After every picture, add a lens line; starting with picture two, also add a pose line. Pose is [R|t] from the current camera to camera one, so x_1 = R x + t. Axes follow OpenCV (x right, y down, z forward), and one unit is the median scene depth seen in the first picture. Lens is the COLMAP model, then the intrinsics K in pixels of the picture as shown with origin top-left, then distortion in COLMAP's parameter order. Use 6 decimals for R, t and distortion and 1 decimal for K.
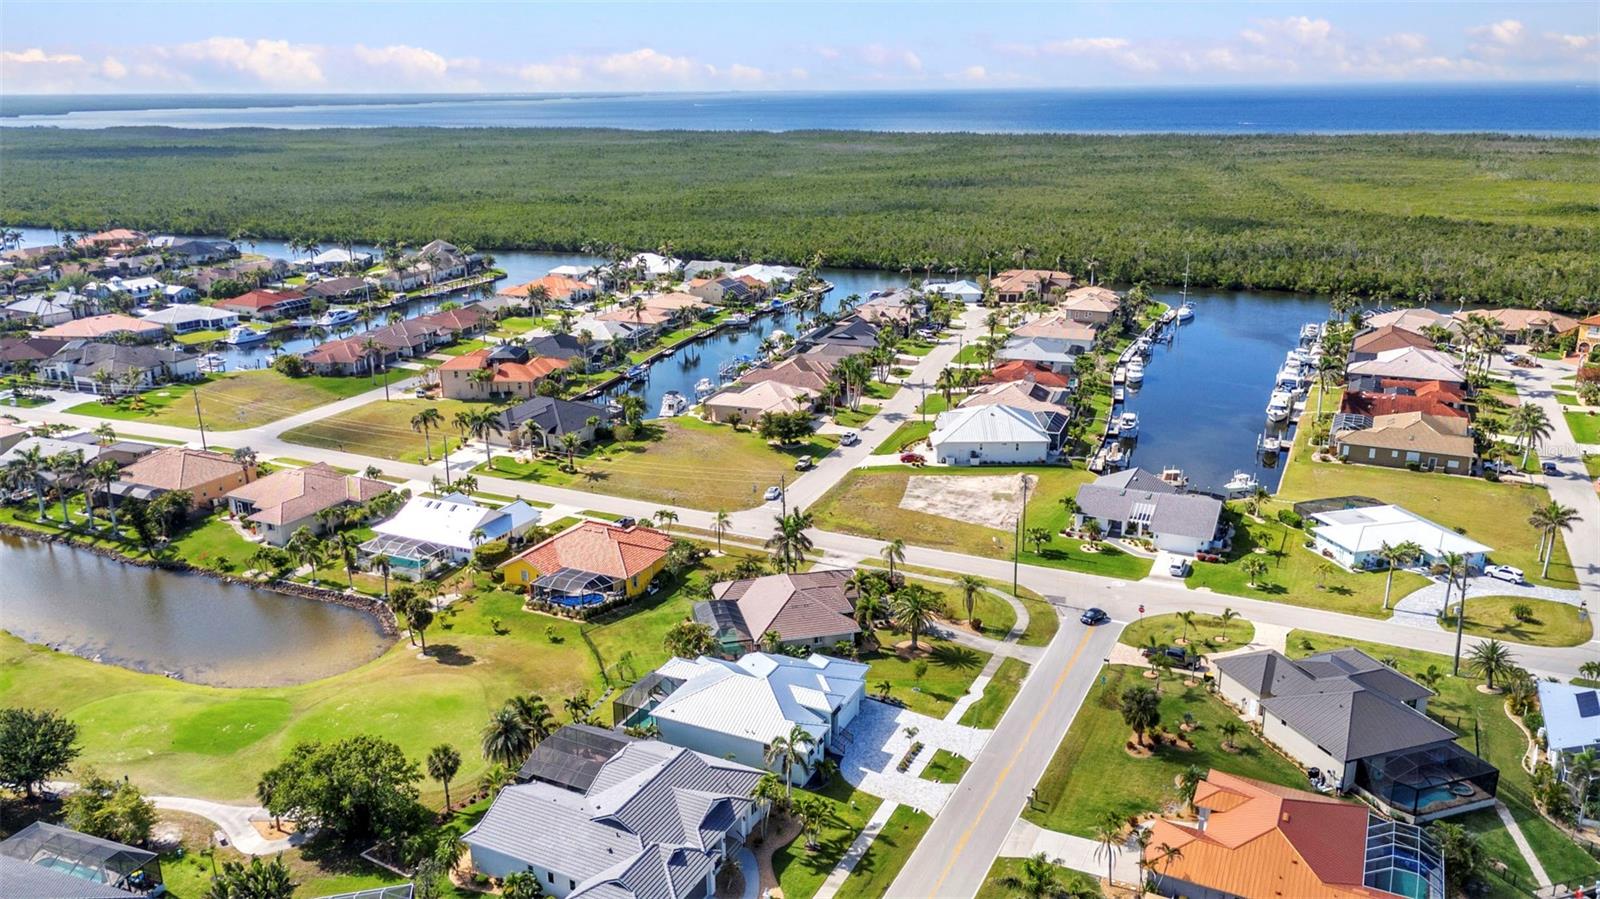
lens RADIAL K [[1169.6, 0, 800.3], [0, 1169.6, 449.7], [0, 0, 1]] dist [0.087048, -0.093788]
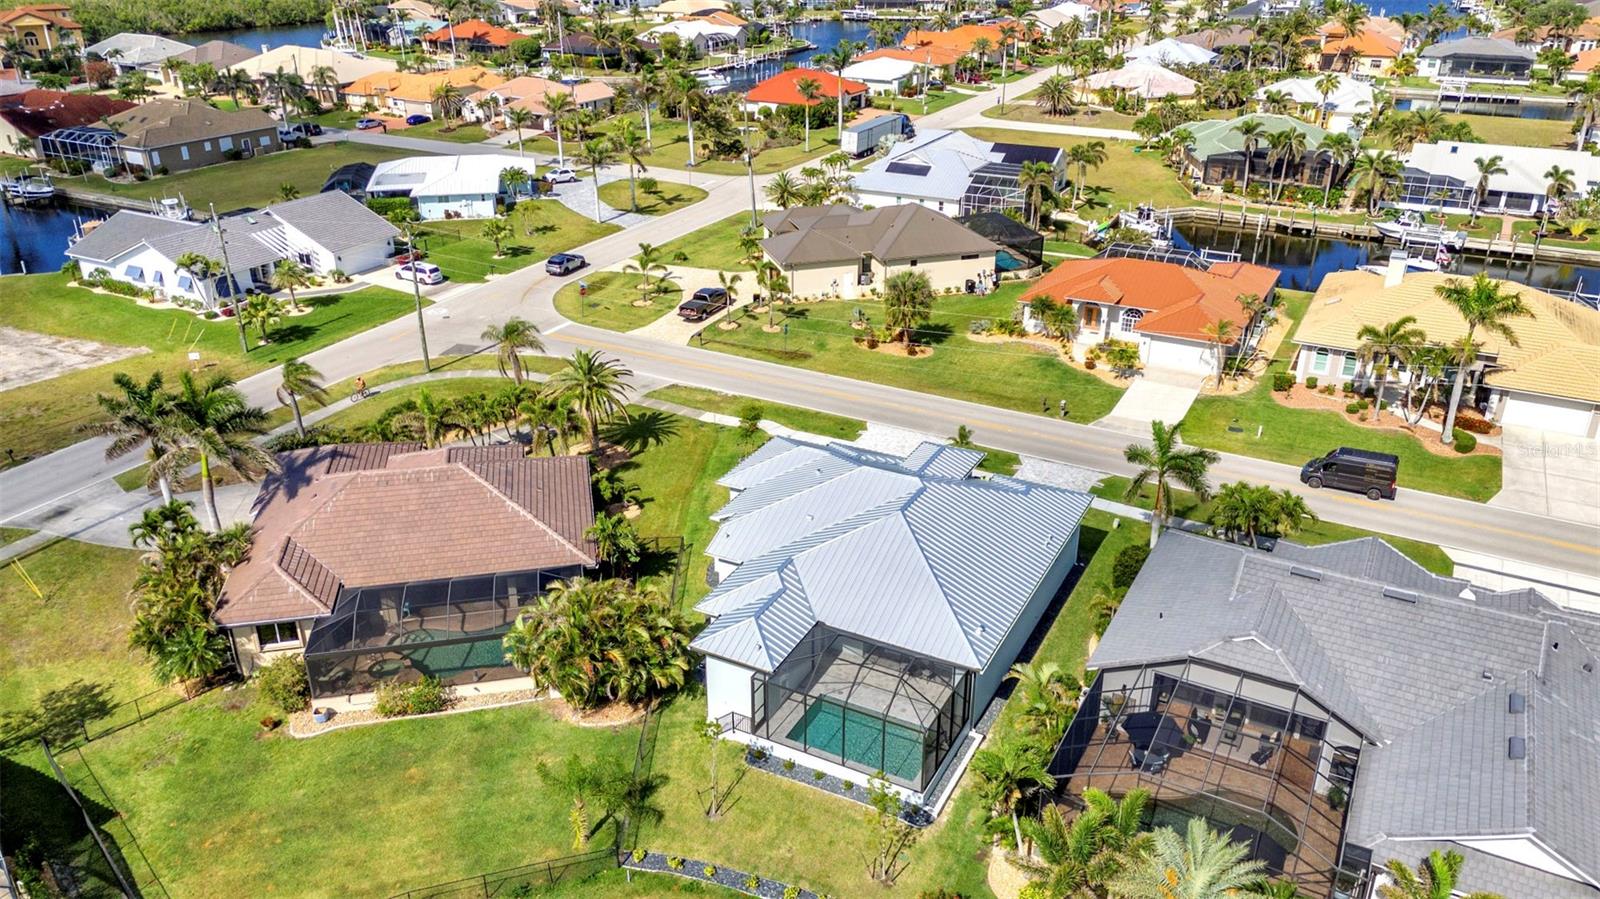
lens RADIAL K [[1169.6, 0, 800.3], [0, 1169.6, 449.7], [0, 0, 1]] dist [0.087048, -0.093788]
pose [[0.032321, -0.413630, 0.909871, -0.273329], [0.294421, 0.873893, 0.386816, -0.010029], [-0.955129, 0.255383, 0.150027, 0.574013]]
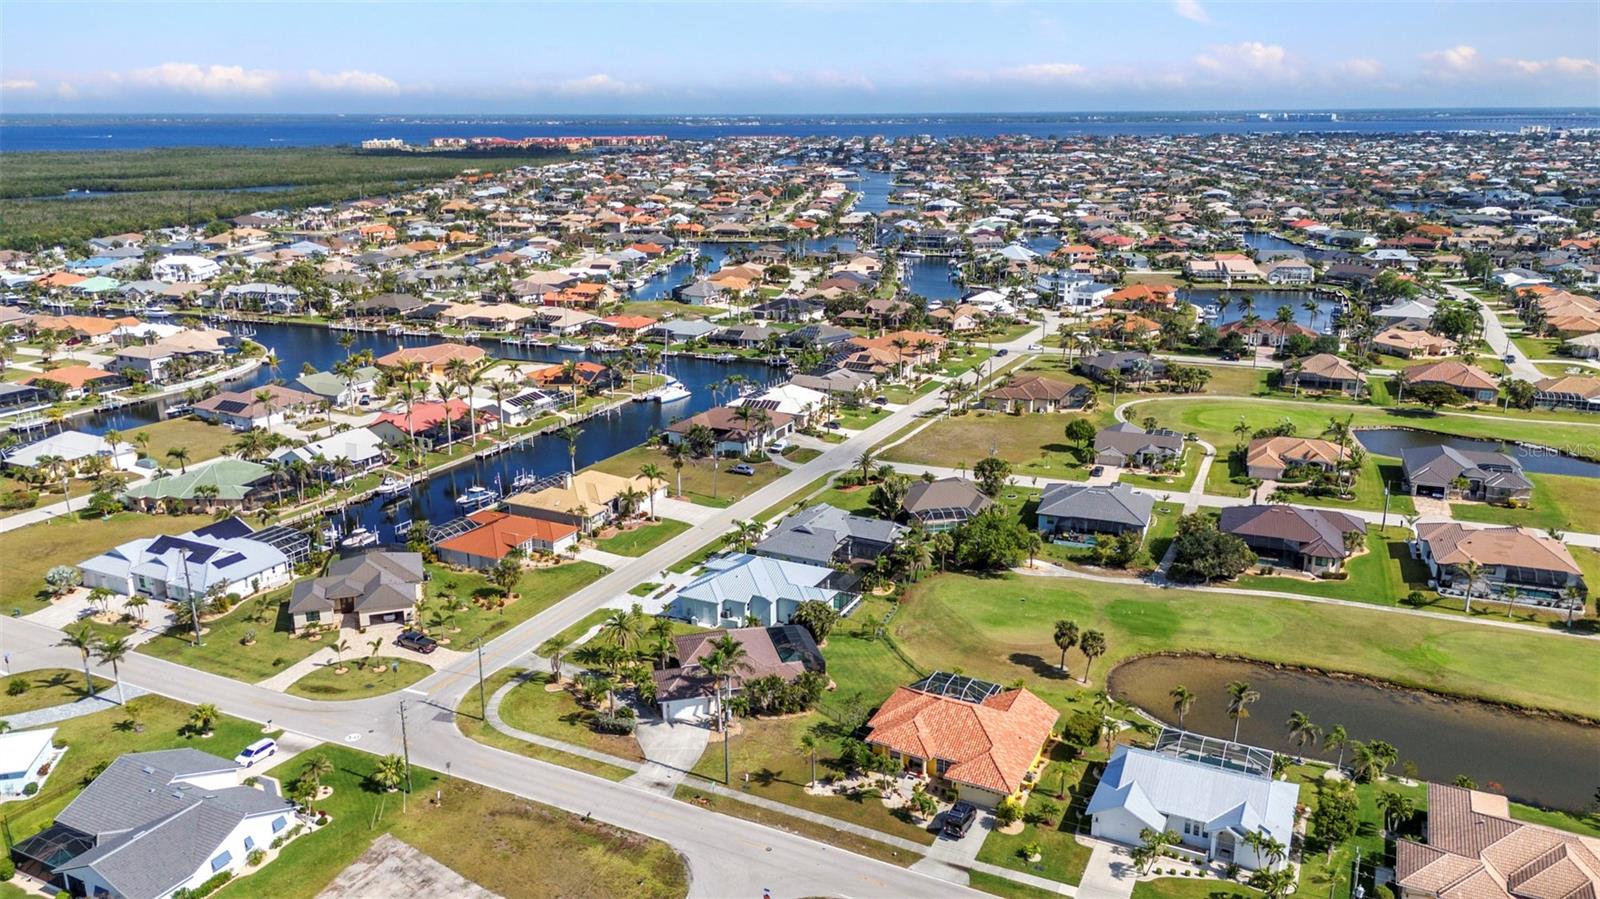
lens RADIAL K [[1169.6, 0, 800.3], [0, 1169.6, 449.7], [0, 0, 1]] dist [0.087048, -0.093788]
pose [[-0.999875, 0.012595, 0.009574, -0.058785], [0.015781, 0.836735, 0.547381, -0.428264], [-0.001117, 0.547464, -0.836829, 1.275016]]
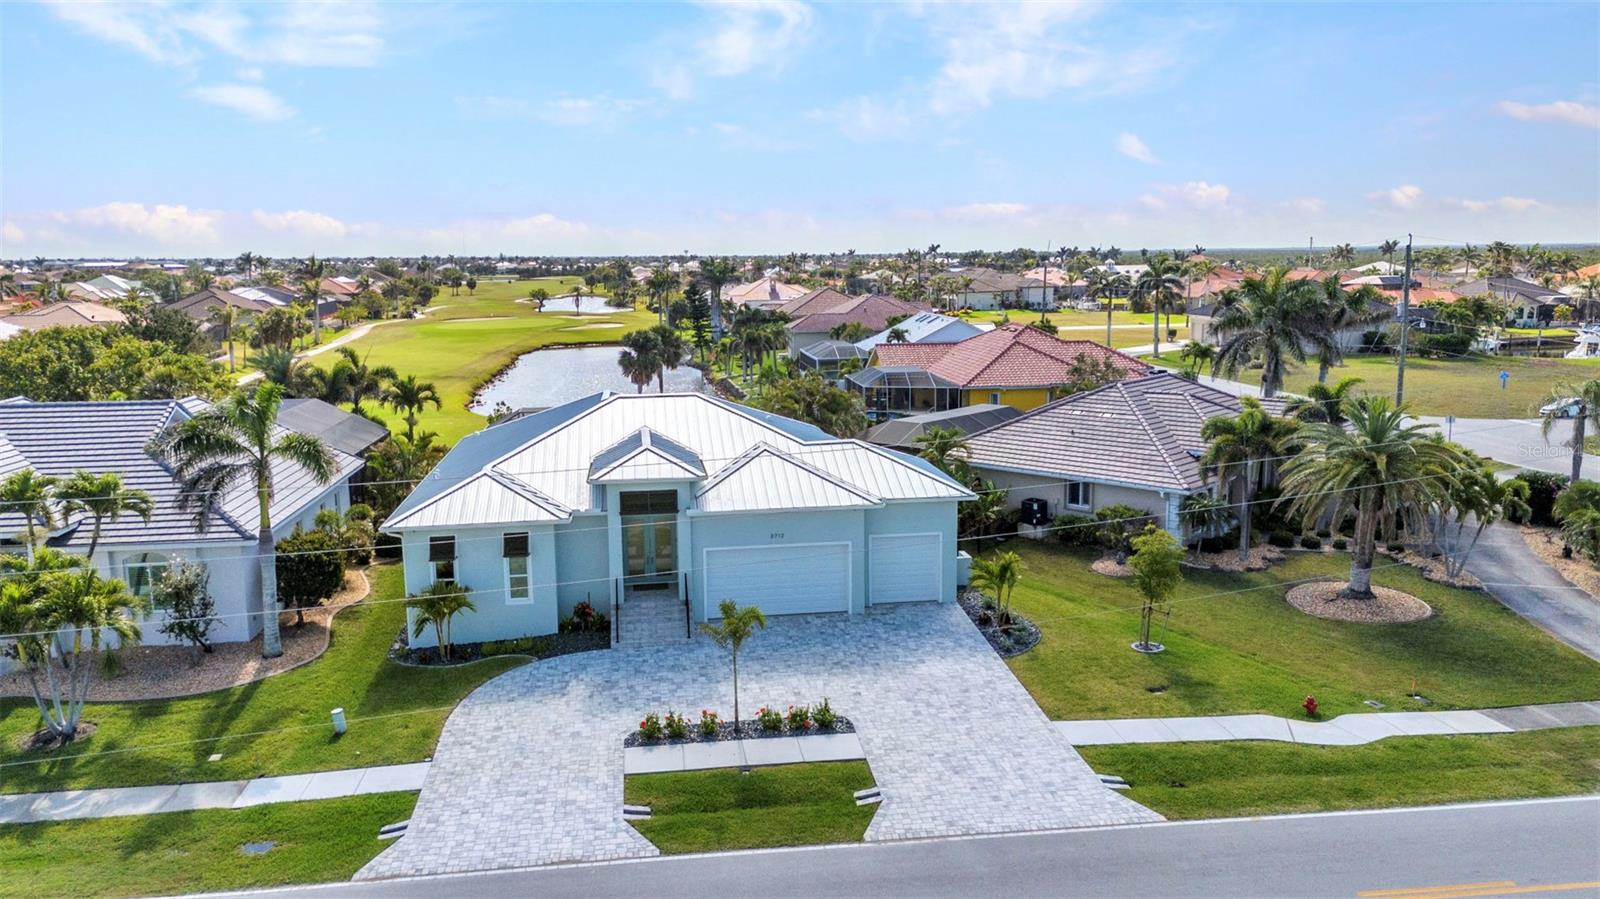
lens RADIAL K [[1172.6, 0, 802.4], [0, 1172.6, 446.7], [0, 0, 1]] dist [0.073334, -0.064494]
pose [[0.556449, 0.137289, -0.819461, 0.177727], [-0.239346, 0.970934, 0.000140, 0.115316], [0.795662, 0.196057, 0.573135, 0.496702]]
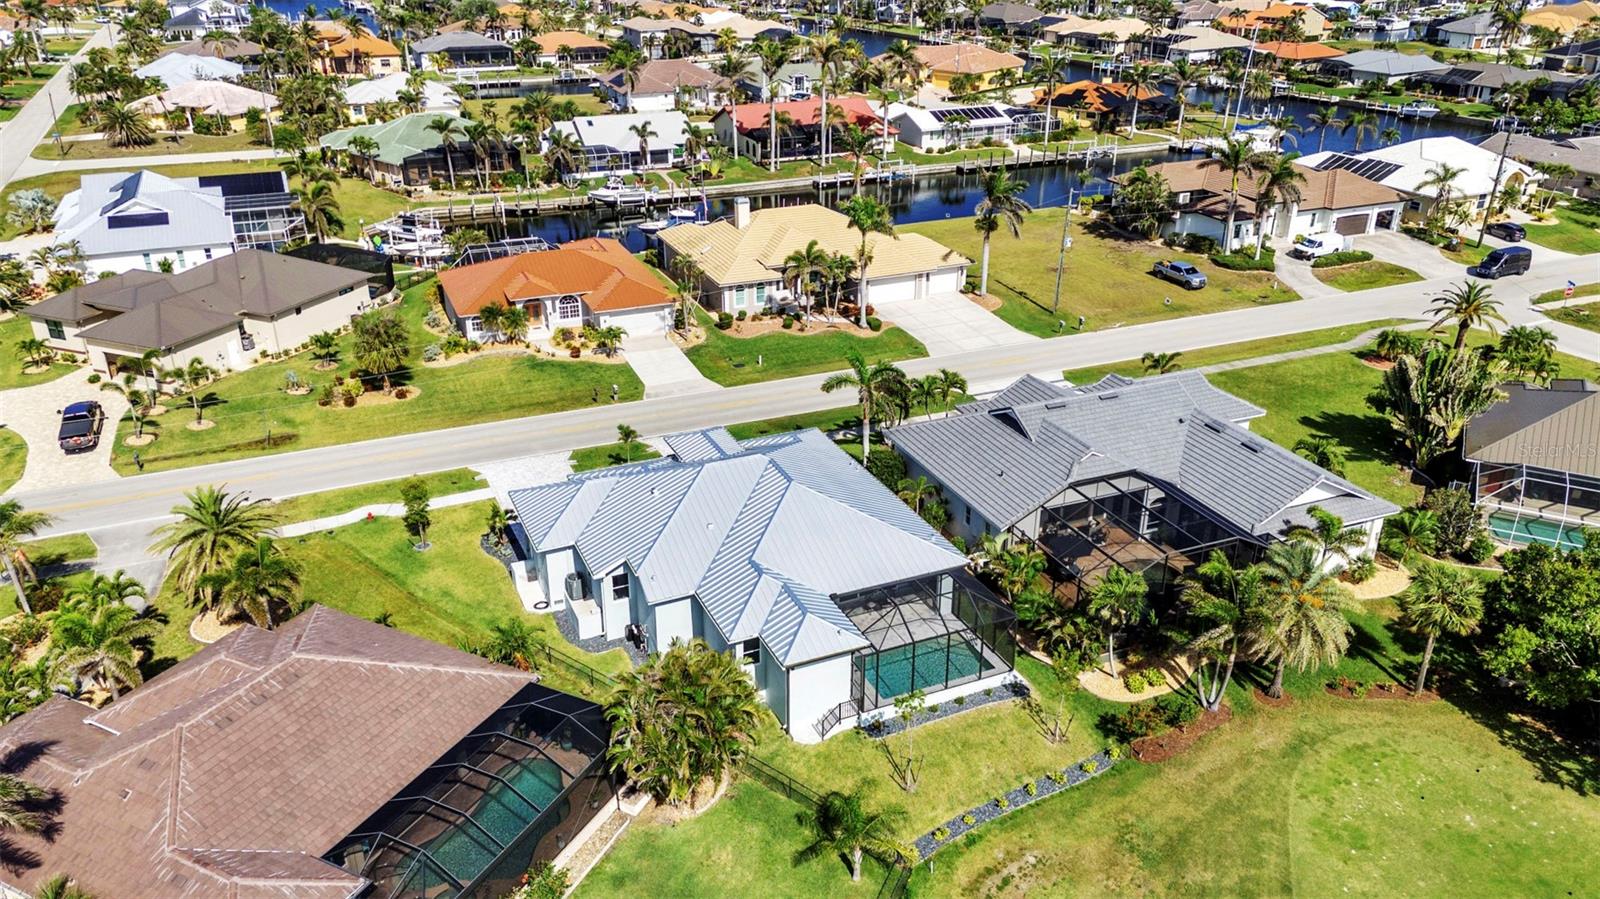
lens RADIAL K [[1169.6, 0, 800.3], [0, 1169.6, 449.7], [0, 0, 1]] dist [0.087048, -0.093788]
pose [[-0.763908, -0.259452, 0.590871, -0.199730], [0.199258, 0.776045, 0.598373, -0.061789], [-0.613792, 0.574838, -0.541129, 0.744259]]
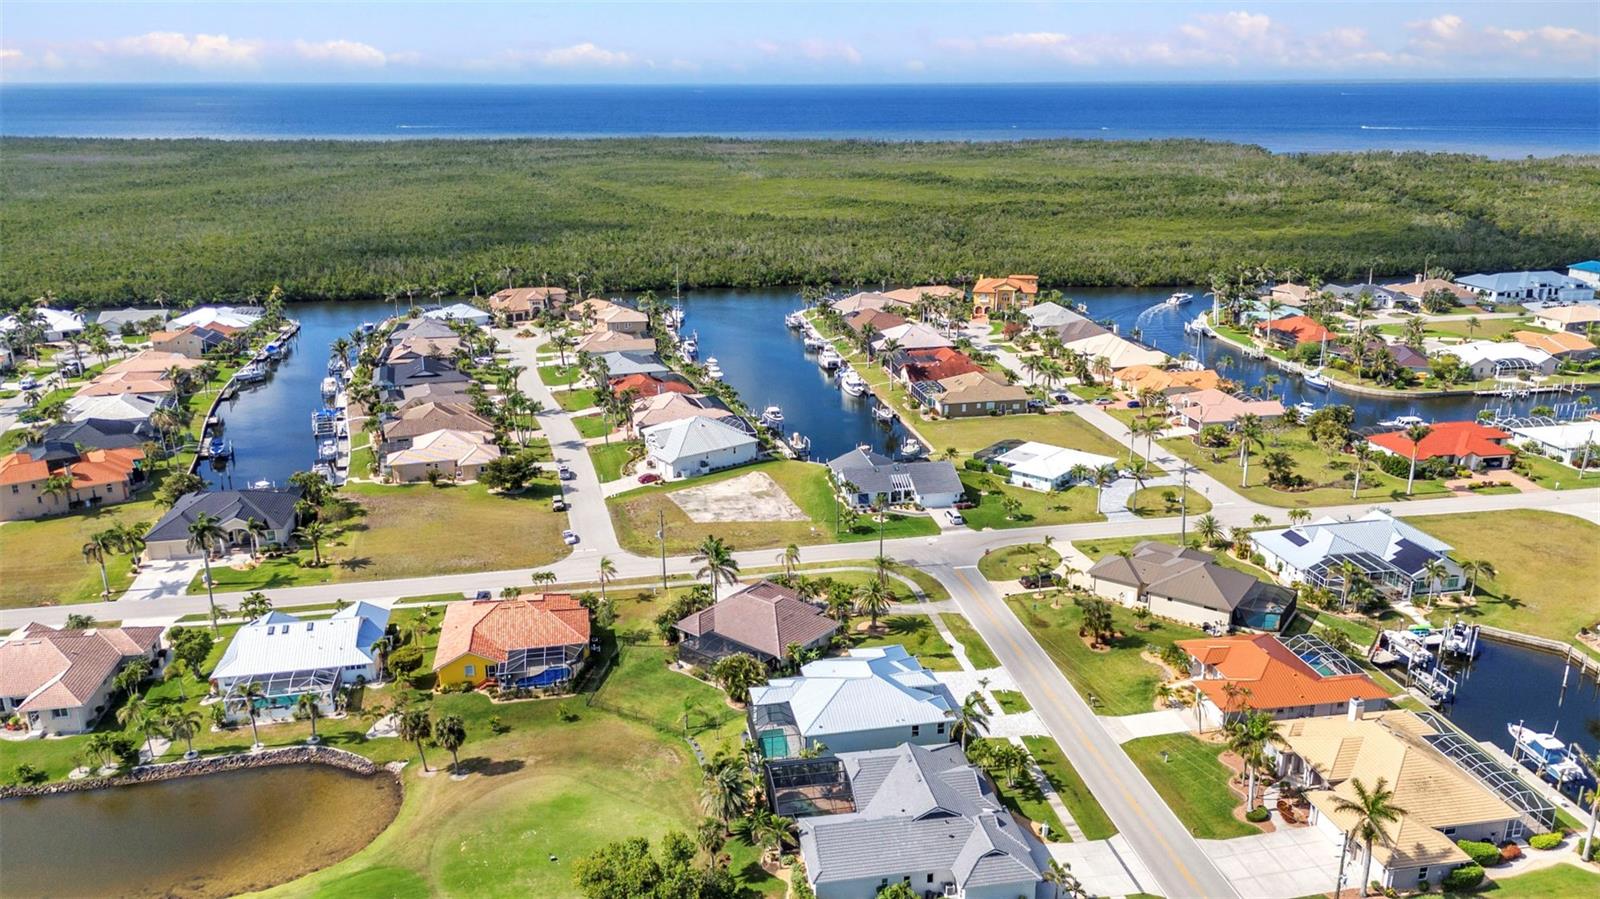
lens RADIAL K [[1169.6, 0, 800.3], [0, 1169.6, 449.7], [0, 0, 1]] dist [0.087048, -0.093788]
pose [[0.799968, -0.173087, 0.574536, -0.412533], [0.172467, 0.983415, 0.056129, -0.055847], [-0.574723, 0.054187, 0.816552, 0.061492]]
